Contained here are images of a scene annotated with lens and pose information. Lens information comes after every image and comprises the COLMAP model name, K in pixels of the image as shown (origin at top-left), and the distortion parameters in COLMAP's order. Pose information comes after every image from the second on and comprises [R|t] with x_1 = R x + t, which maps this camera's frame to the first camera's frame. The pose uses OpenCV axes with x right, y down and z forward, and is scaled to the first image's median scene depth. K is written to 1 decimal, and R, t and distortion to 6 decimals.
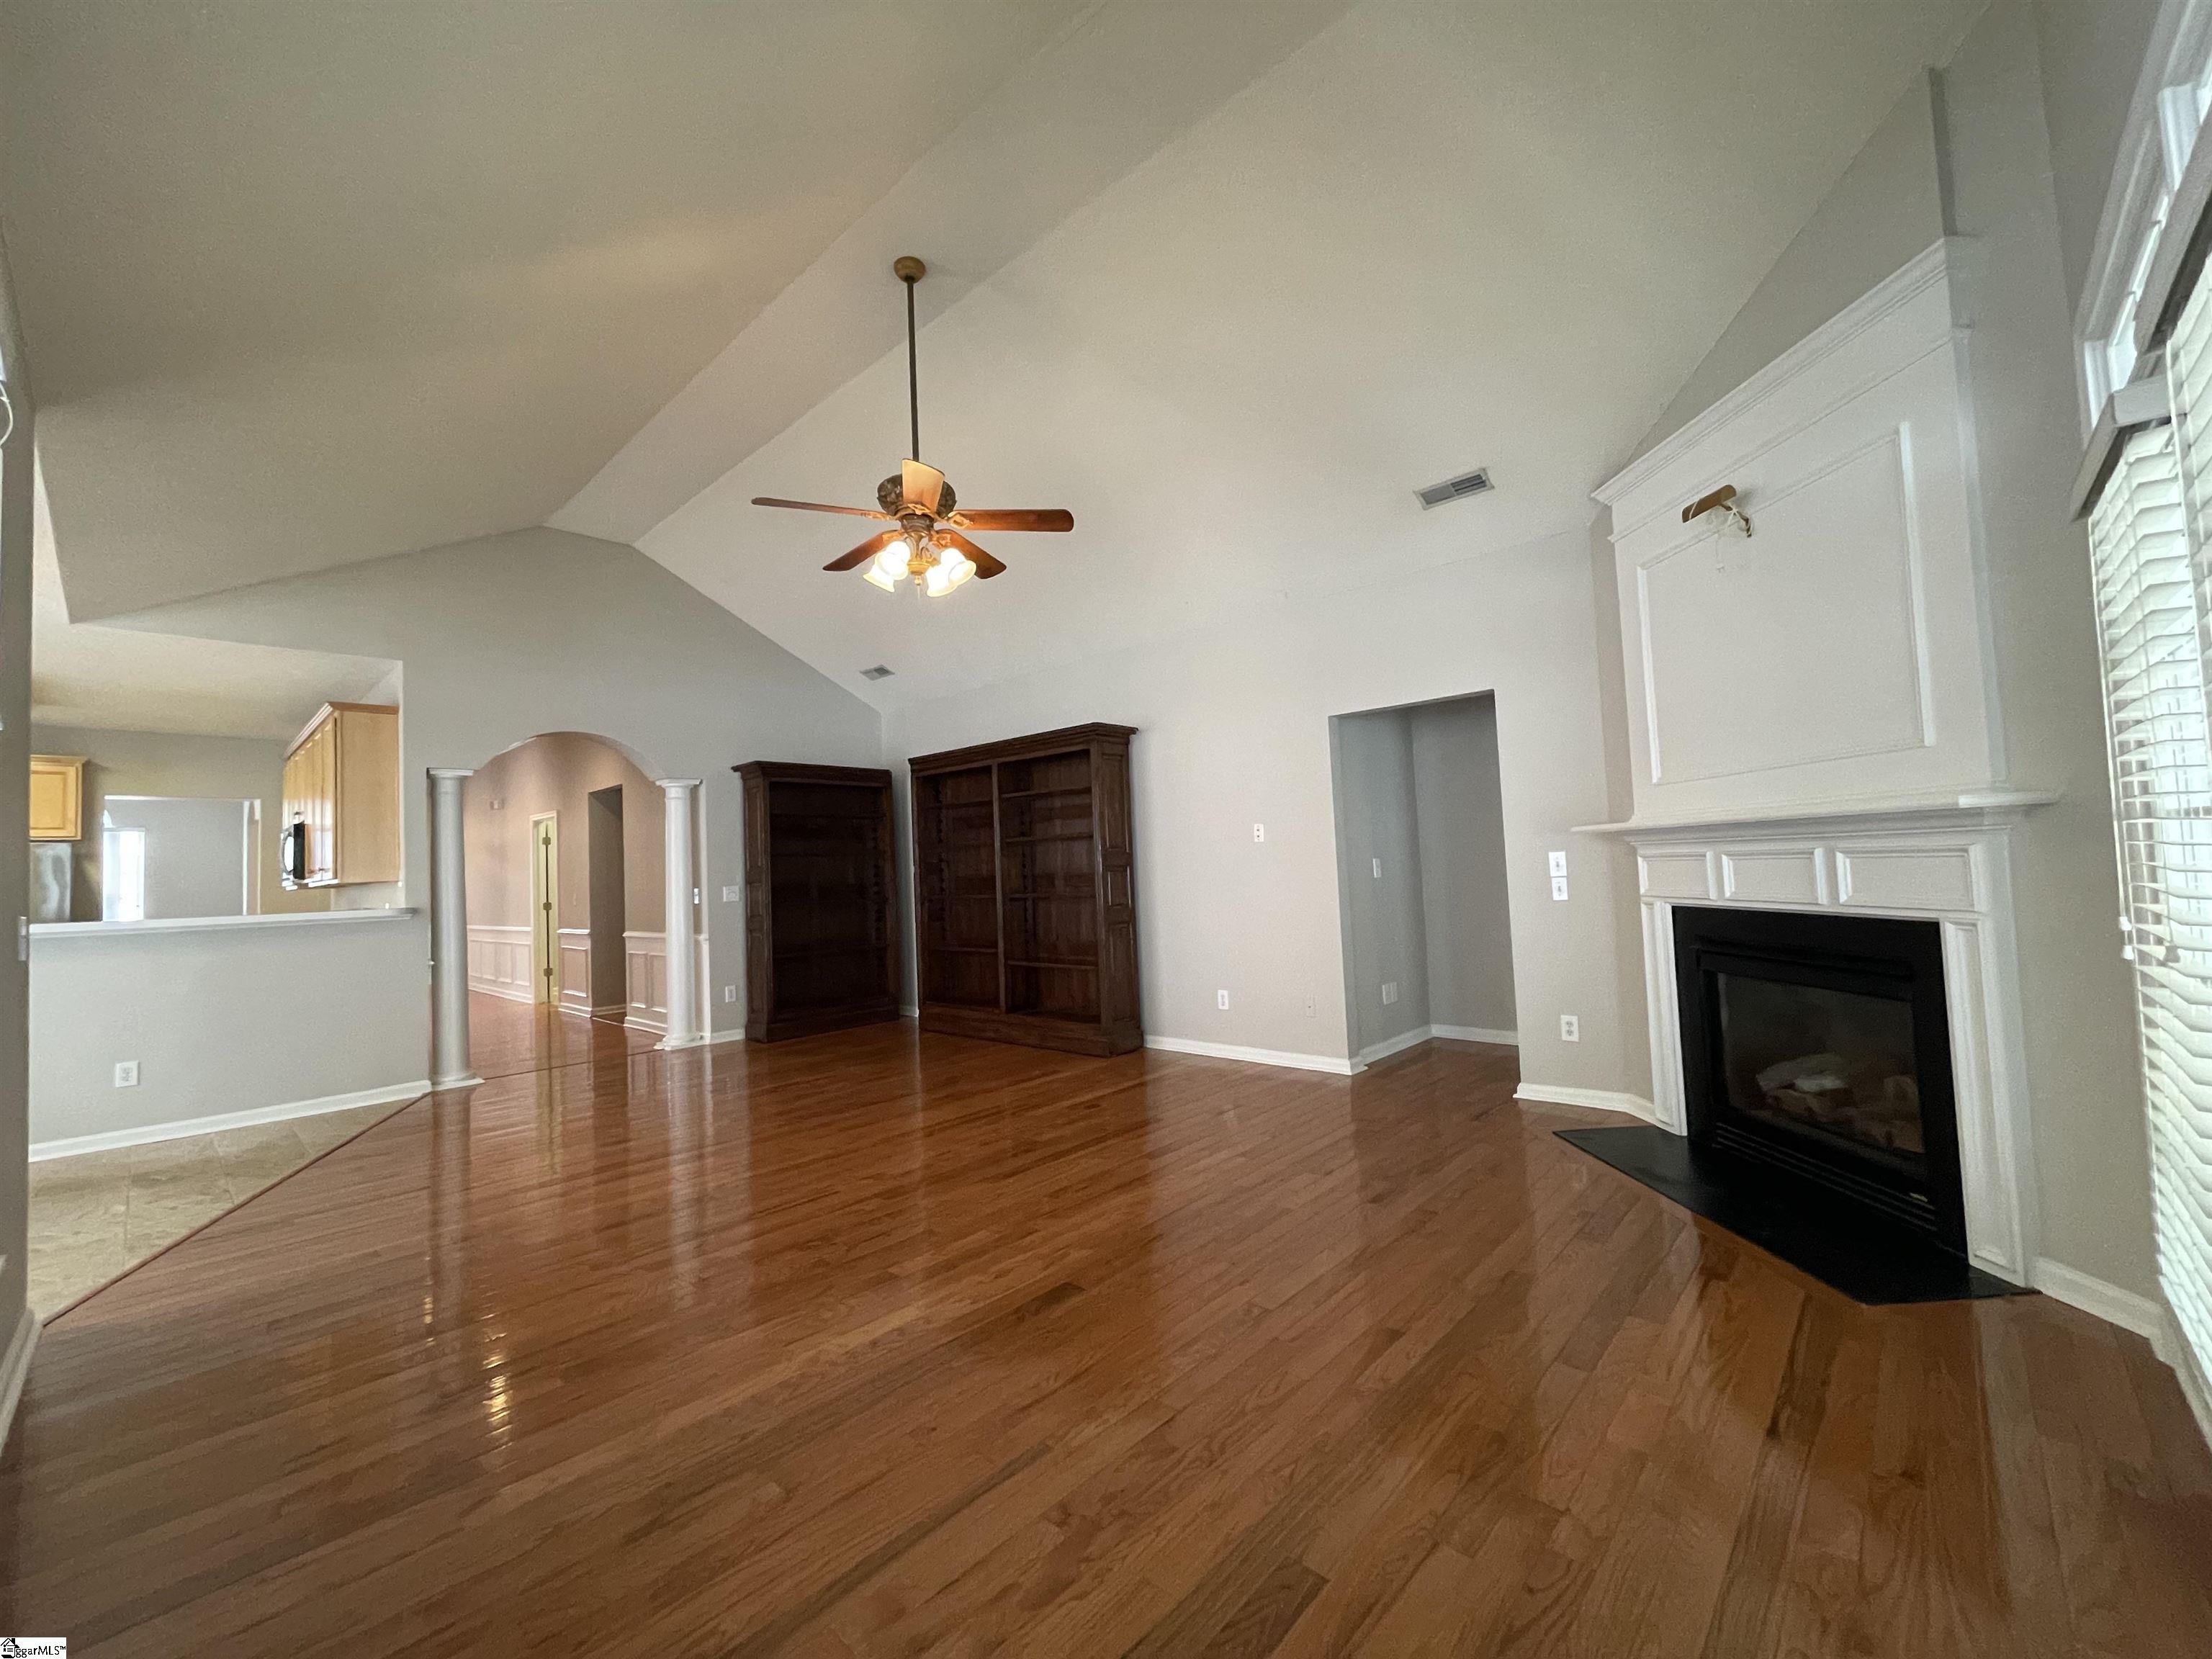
lens RADIAL K [[897.1, 0, 1110.8], [0, 897.1, 819.1], [0, 0, 1]] dist [-0.003782, 0.000592]
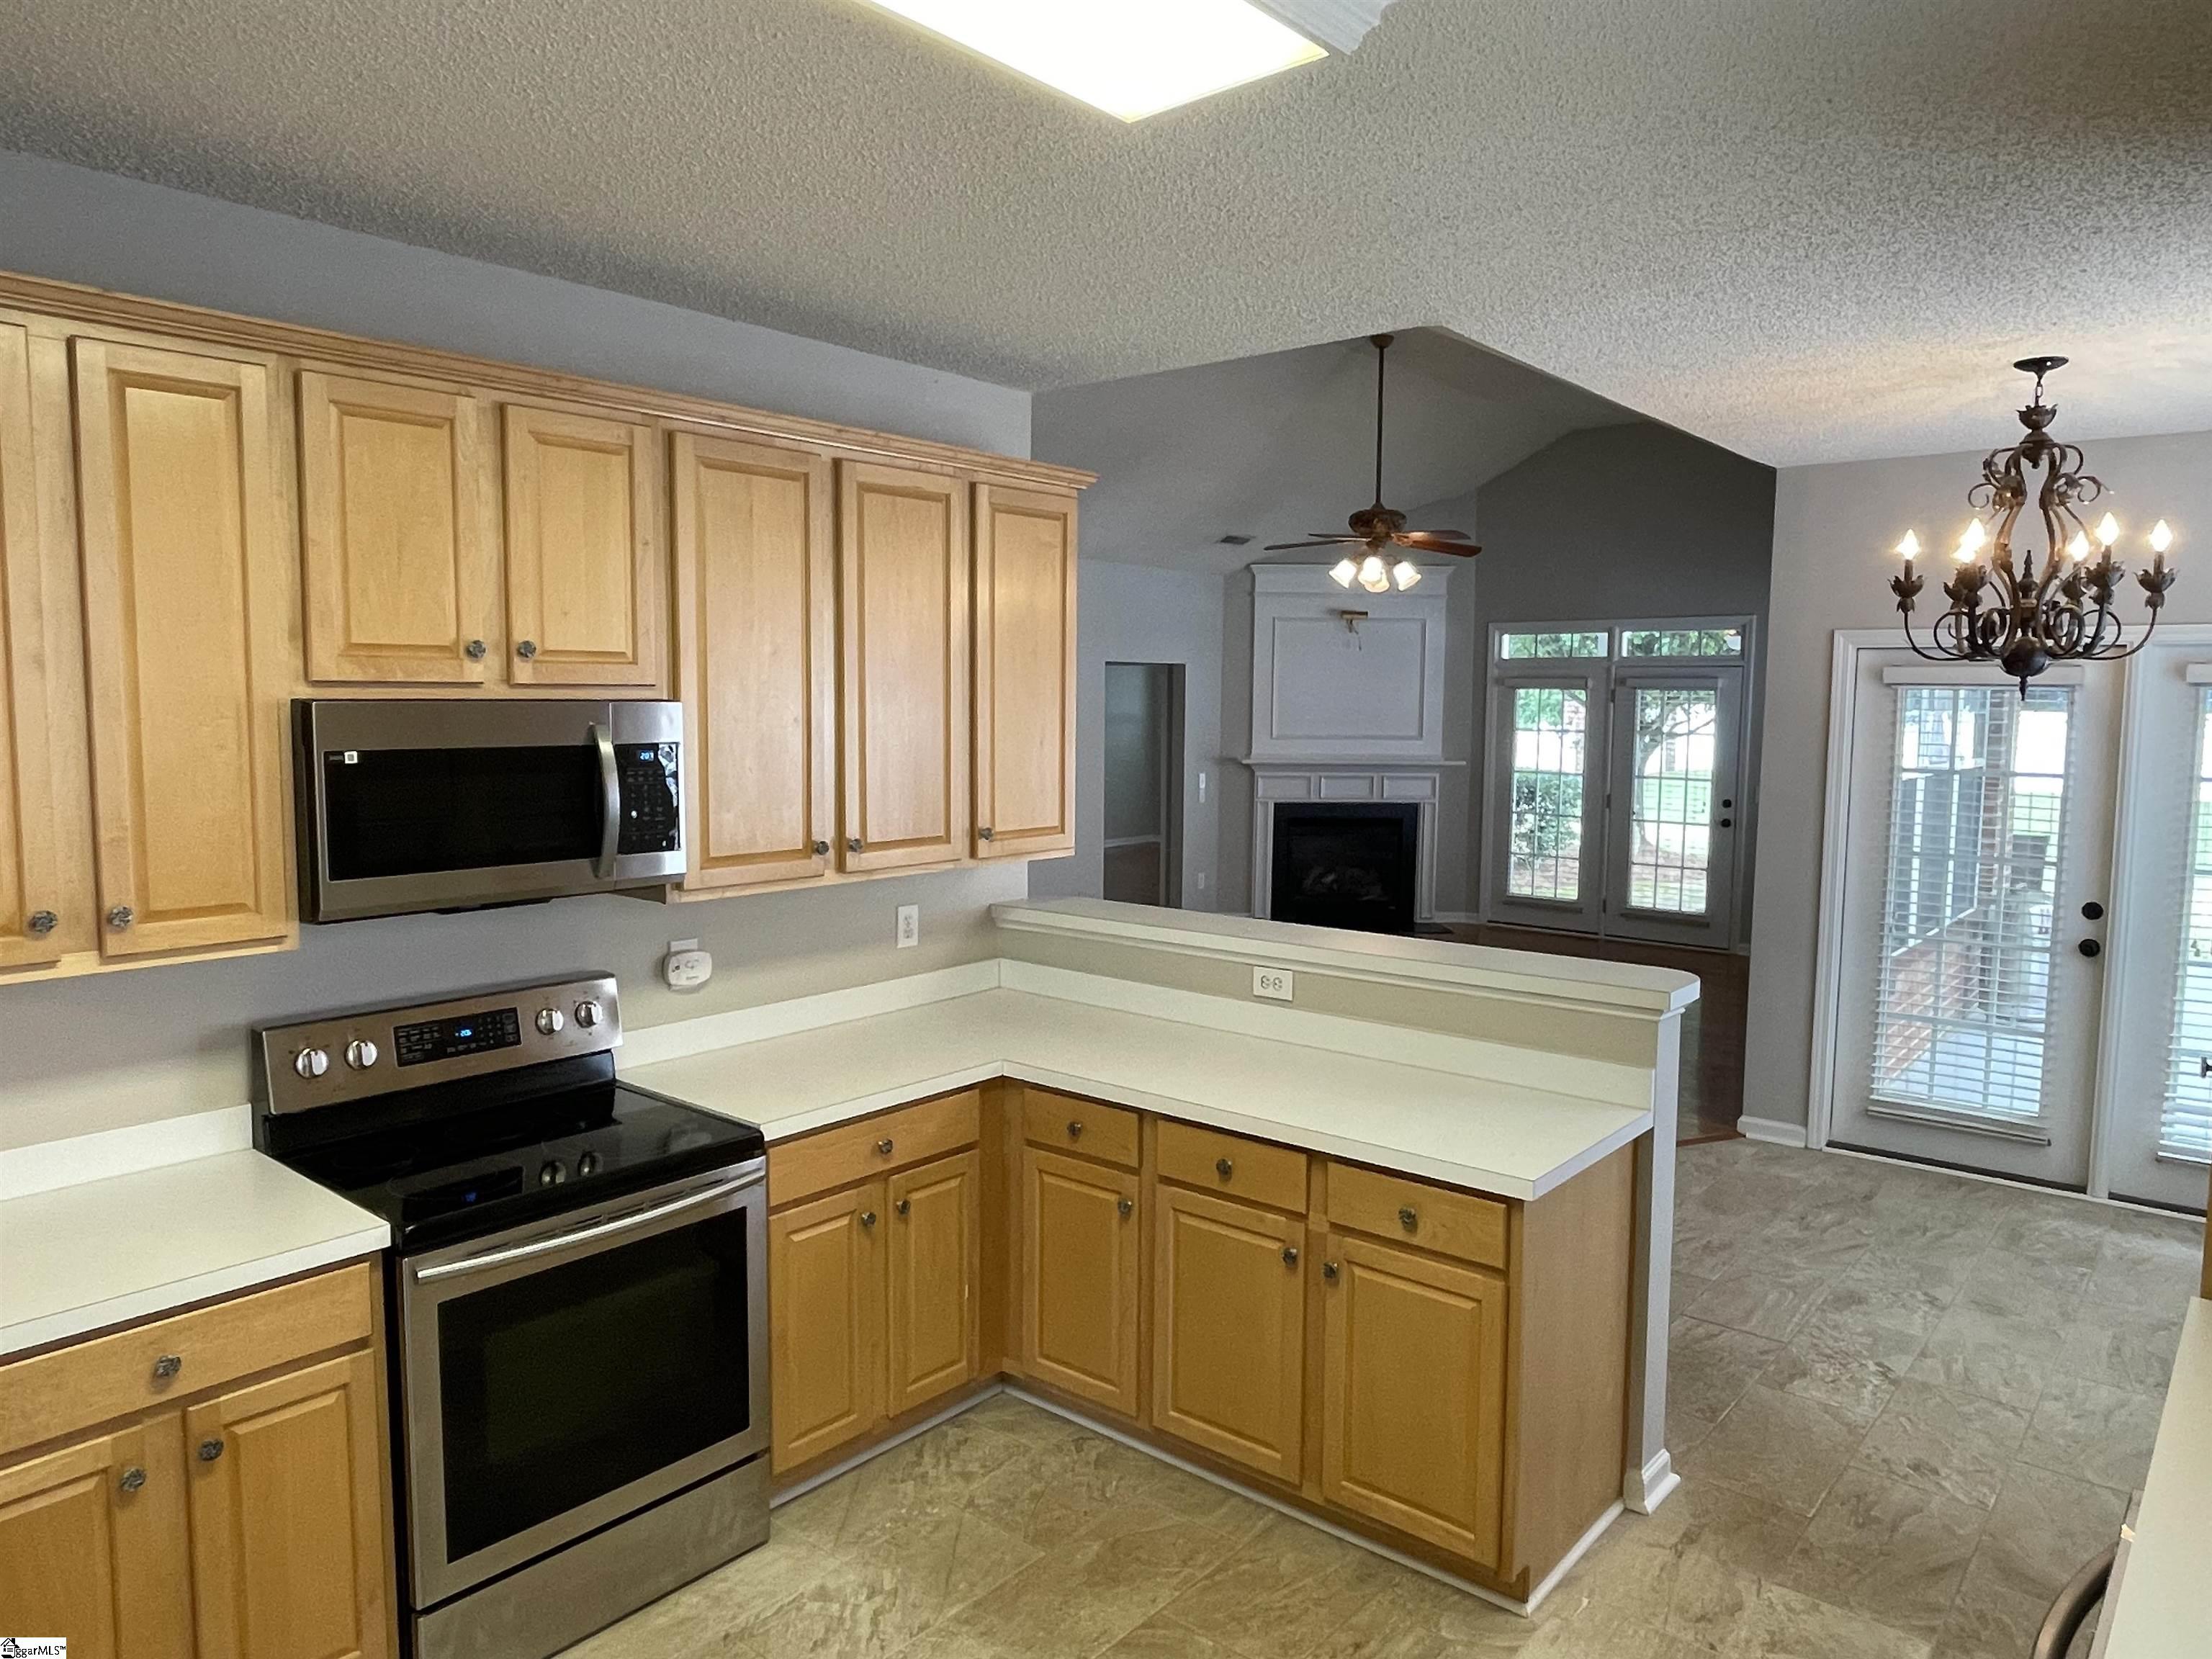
lens RADIAL K [[1444.5, 0, 1103.7], [0, 1444.5, 818.3], [0, 0, 1]] dist [-0.005473, -0.013951]
pose [[-0.045822, -0.042217, 0.998057, -2.090367], [-0.061300, 0.997342, 0.039372, 0.026372], [-0.997067, -0.059377, -0.048288, 1.298351]]
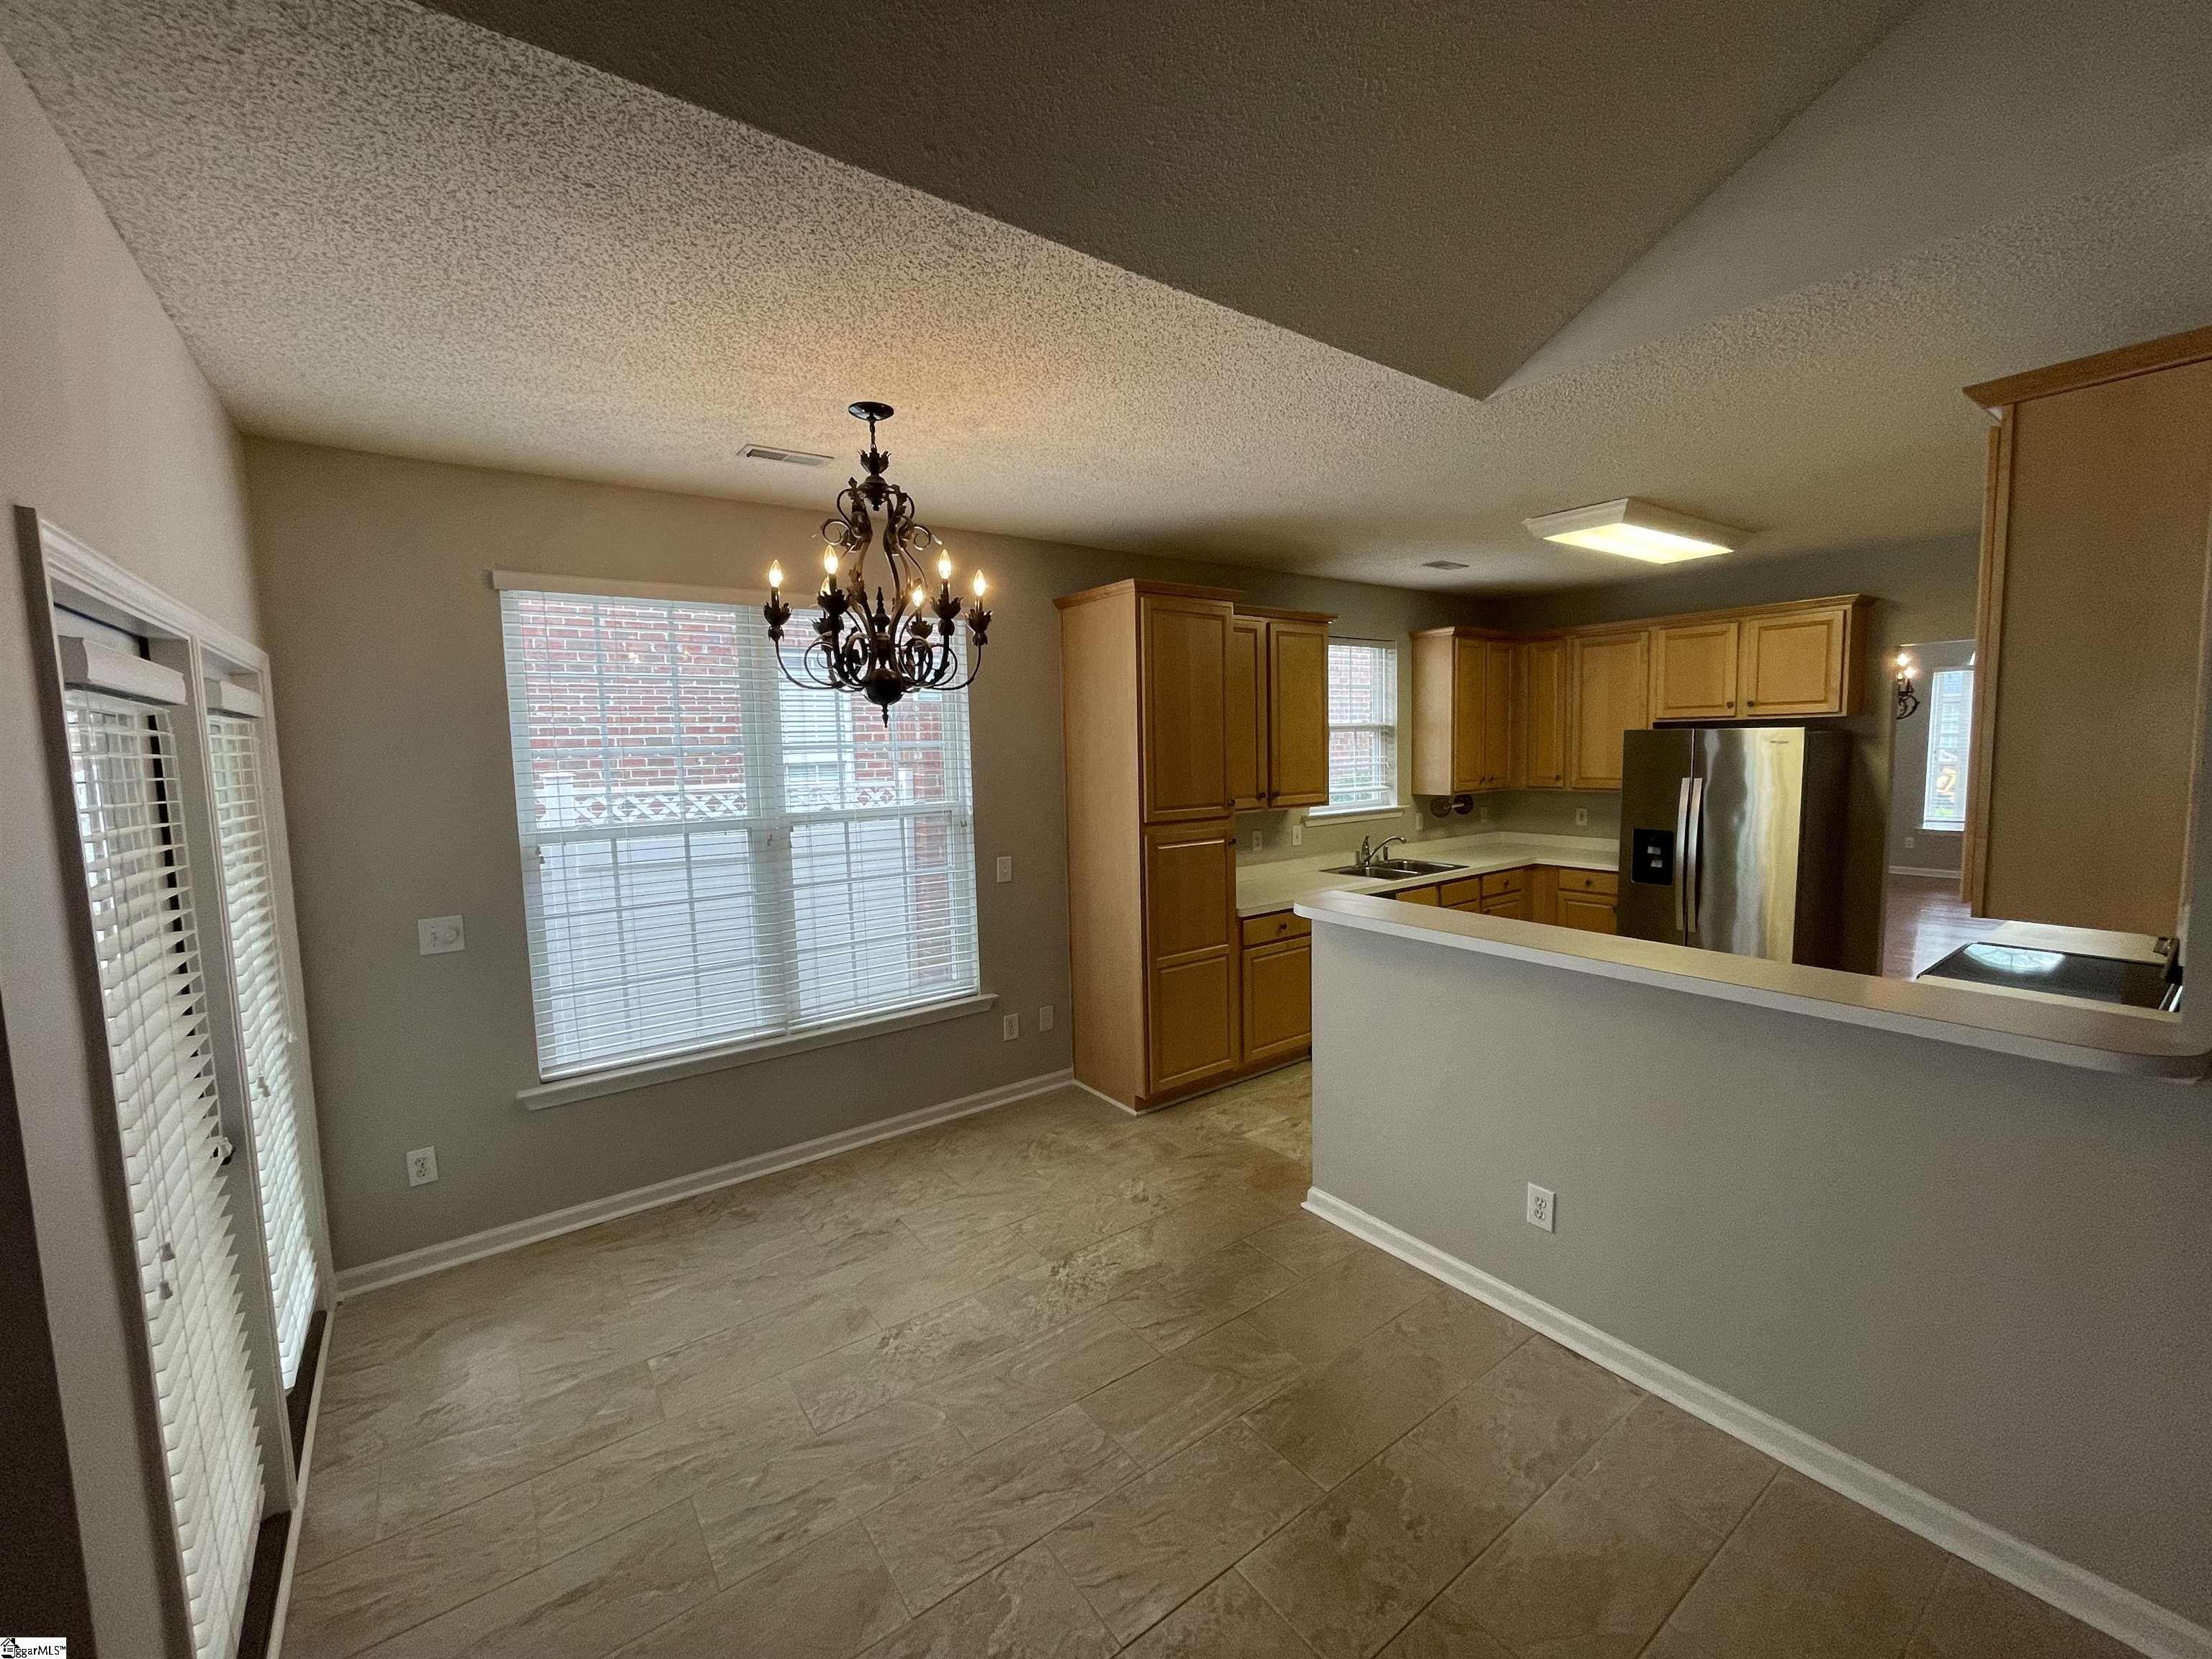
lens RADIAL K [[897.1, 0, 1107.2], [0, 897.1, 821.1], [0, 0, 1]] dist [-0.003782, 0.000592]
pose [[-0.186909, 0.135127, -0.973039, -0.588896], [0.087137, 0.988871, 0.120587, -0.046746], [0.978505, -0.062249, -0.196604, 0.937048]]
